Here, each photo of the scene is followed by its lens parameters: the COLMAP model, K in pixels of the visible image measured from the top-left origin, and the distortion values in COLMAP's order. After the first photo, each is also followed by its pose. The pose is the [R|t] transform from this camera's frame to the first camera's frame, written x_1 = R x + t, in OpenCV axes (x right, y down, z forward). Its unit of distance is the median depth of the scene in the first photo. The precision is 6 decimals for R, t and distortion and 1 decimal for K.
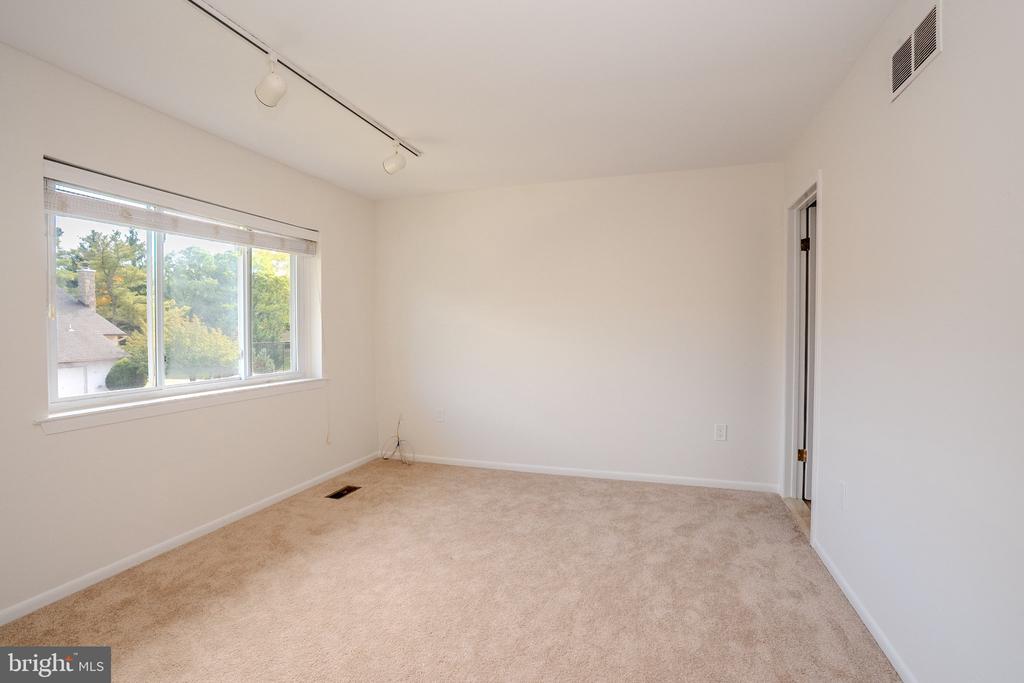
lens RADIAL K [[472.2, 0, 515.0], [0, 472.2, 341.7], [0, 0, 1]] dist [-0.055111, 0.019683]
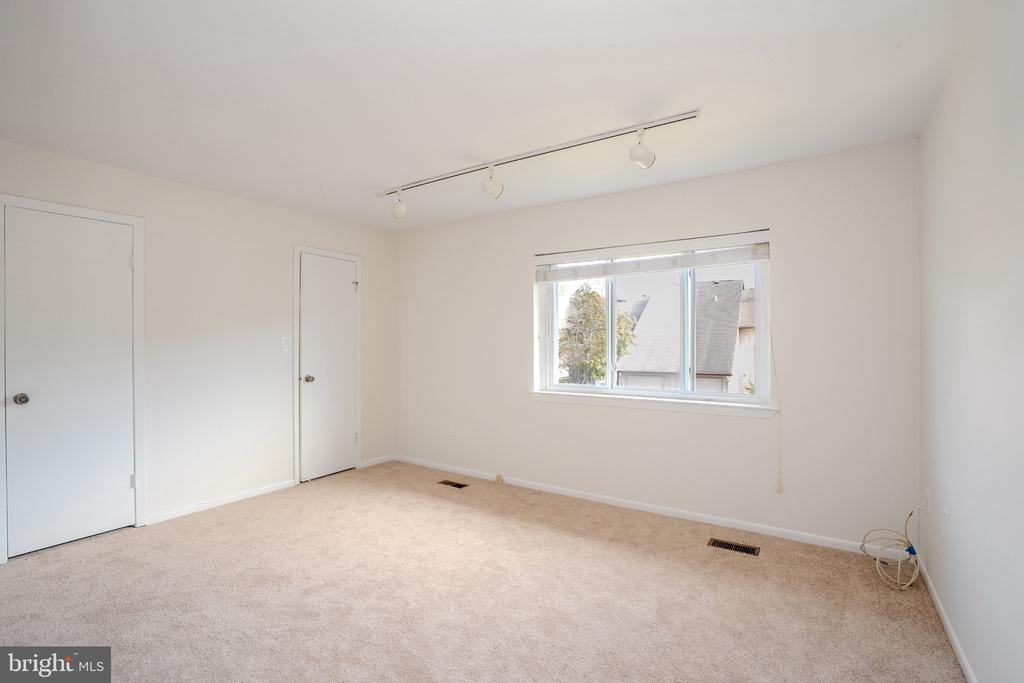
lens RADIAL K [[472.2, 0, 516.7], [0, 472.2, 338.7], [0, 0, 1]] dist [-0.055111, 0.019683]
pose [[-0.278183, -0.006979, -0.960503, 0.562399], [-0.027894, 0.999611, 0.000815, -0.034545], [0.960123, 0.027019, -0.278269, 0.917622]]
